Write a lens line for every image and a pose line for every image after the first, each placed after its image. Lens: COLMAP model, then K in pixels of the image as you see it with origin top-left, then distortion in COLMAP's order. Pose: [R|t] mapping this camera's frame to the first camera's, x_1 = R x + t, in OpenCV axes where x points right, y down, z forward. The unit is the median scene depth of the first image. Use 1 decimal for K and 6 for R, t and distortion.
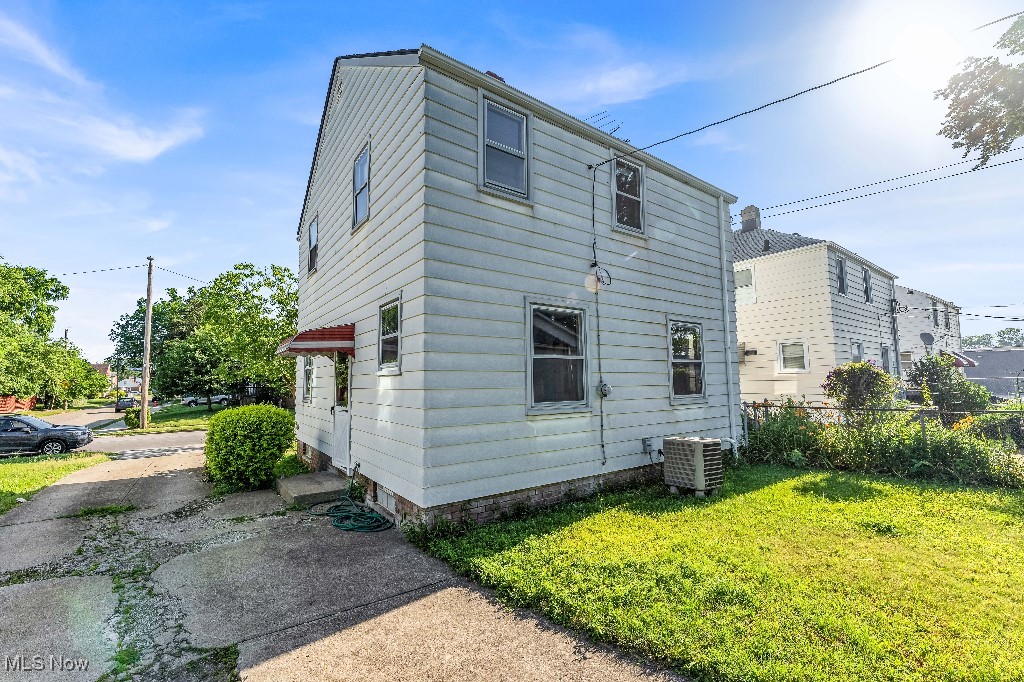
lens RADIAL K [[409.6, 0, 512.0], [0, 409.6, 341.0], [0, 0, 1]] dist [-0.000529, -0.000019]
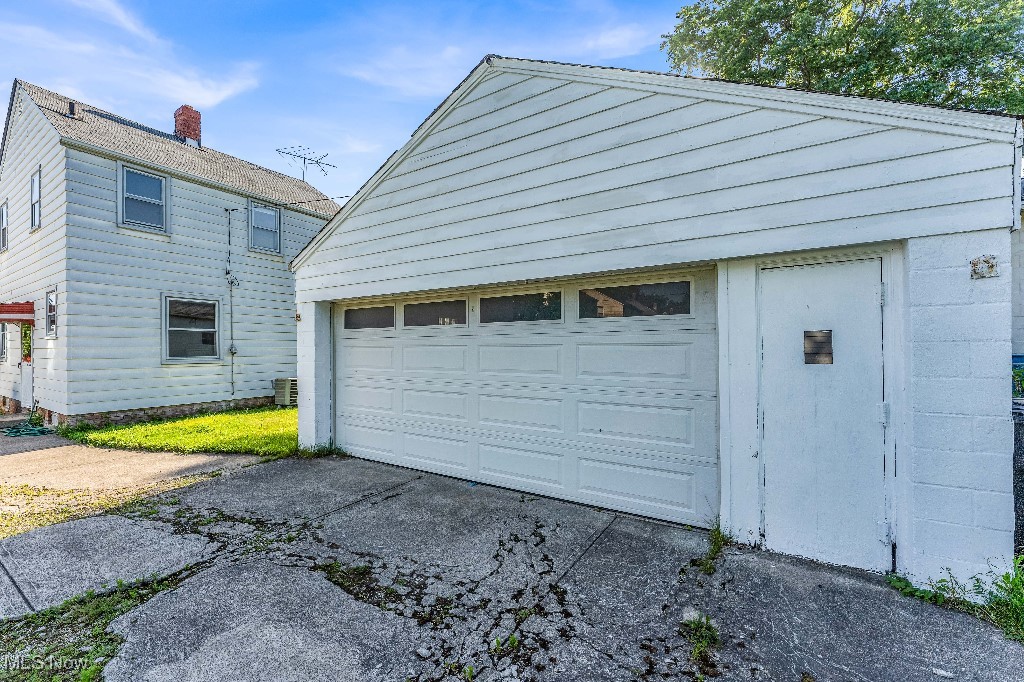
lens RADIAL K [[408.8, 0, 512.0], [0, 408.8, 341.0], [0, 0, 1]] dist [0.000234, 0.000215]
pose [[0.934920, 0.012633, 0.354633, 0.723486], [-0.040000, 0.996749, 0.069945, -0.081075], [-0.352596, -0.079578, 0.932386, -0.981010]]
